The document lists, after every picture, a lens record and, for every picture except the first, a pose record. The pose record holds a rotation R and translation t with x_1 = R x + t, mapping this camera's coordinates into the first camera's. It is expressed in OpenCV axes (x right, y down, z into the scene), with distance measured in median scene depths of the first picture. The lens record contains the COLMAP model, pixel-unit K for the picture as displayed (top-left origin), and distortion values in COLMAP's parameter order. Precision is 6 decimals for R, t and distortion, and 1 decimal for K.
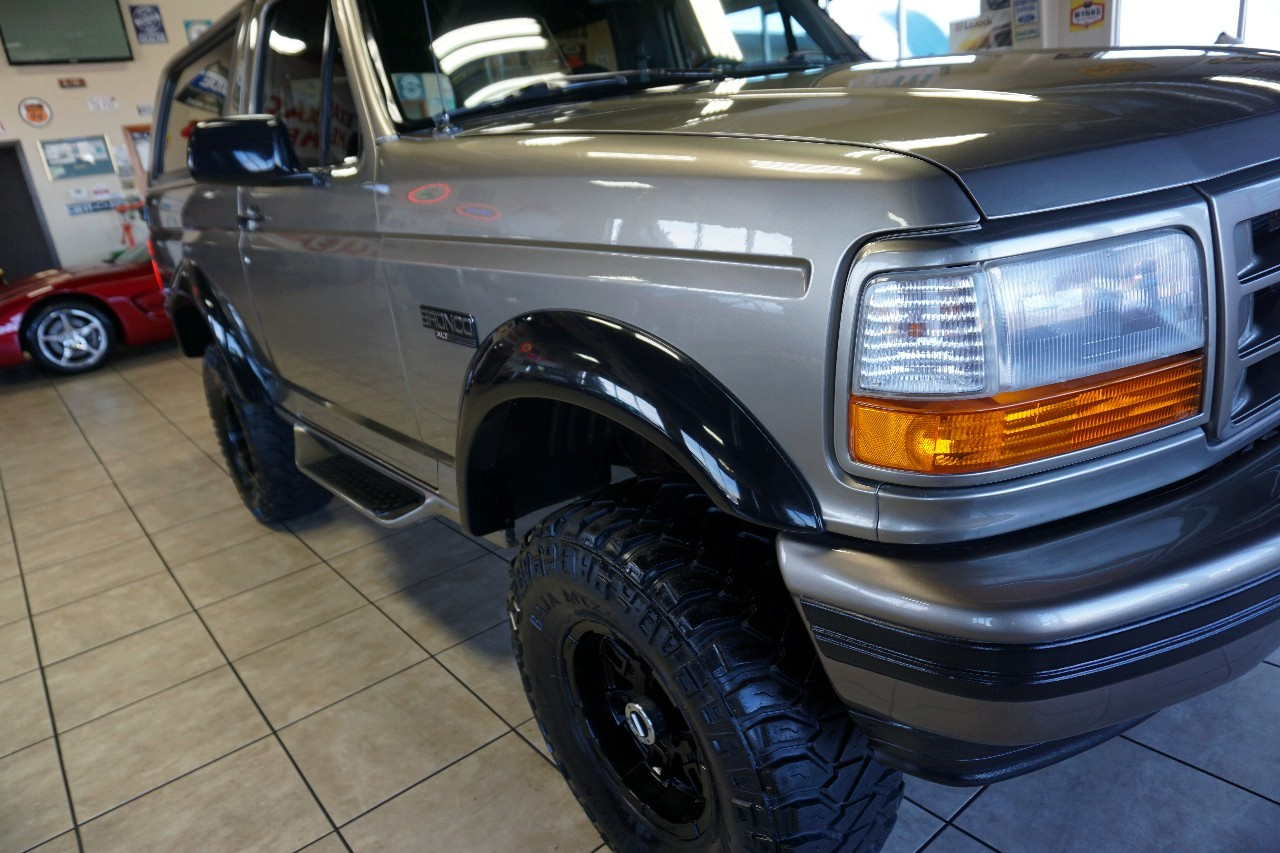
lens RADIAL K [[838.7, 0, 635.8], [0, 838.7, 425.4], [0, 0, 1]] dist [-0.032690, 0.023774]
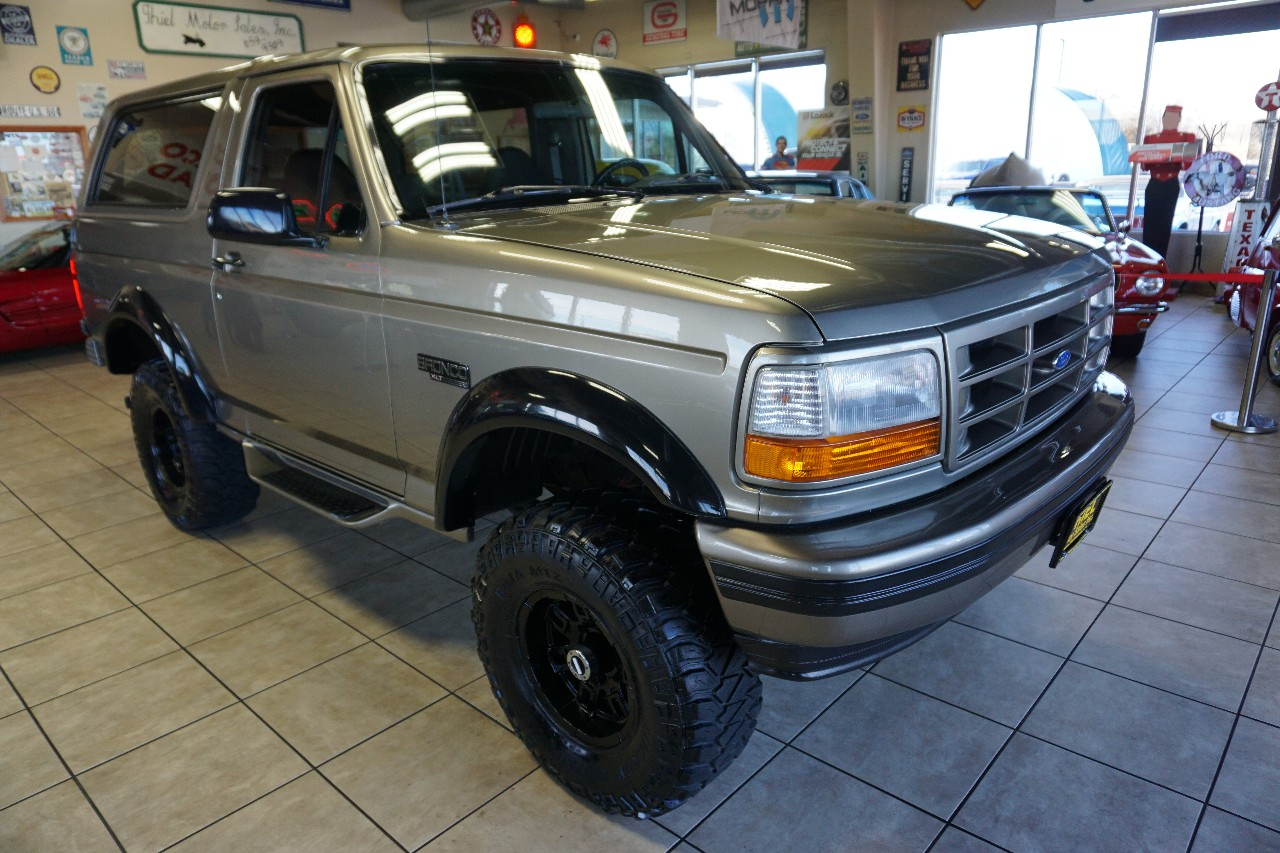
lens RADIAL K [[838.7, 0, 630.5], [0, 838.7, 423.5], [0, 0, 1]] dist [-0.032690, 0.023774]
pose [[0.983609, 0.046493, 0.174220, -0.130048], [-0.038462, 0.998048, -0.049193, 0.016517], [-0.176167, 0.041686, 0.983477, -0.301954]]
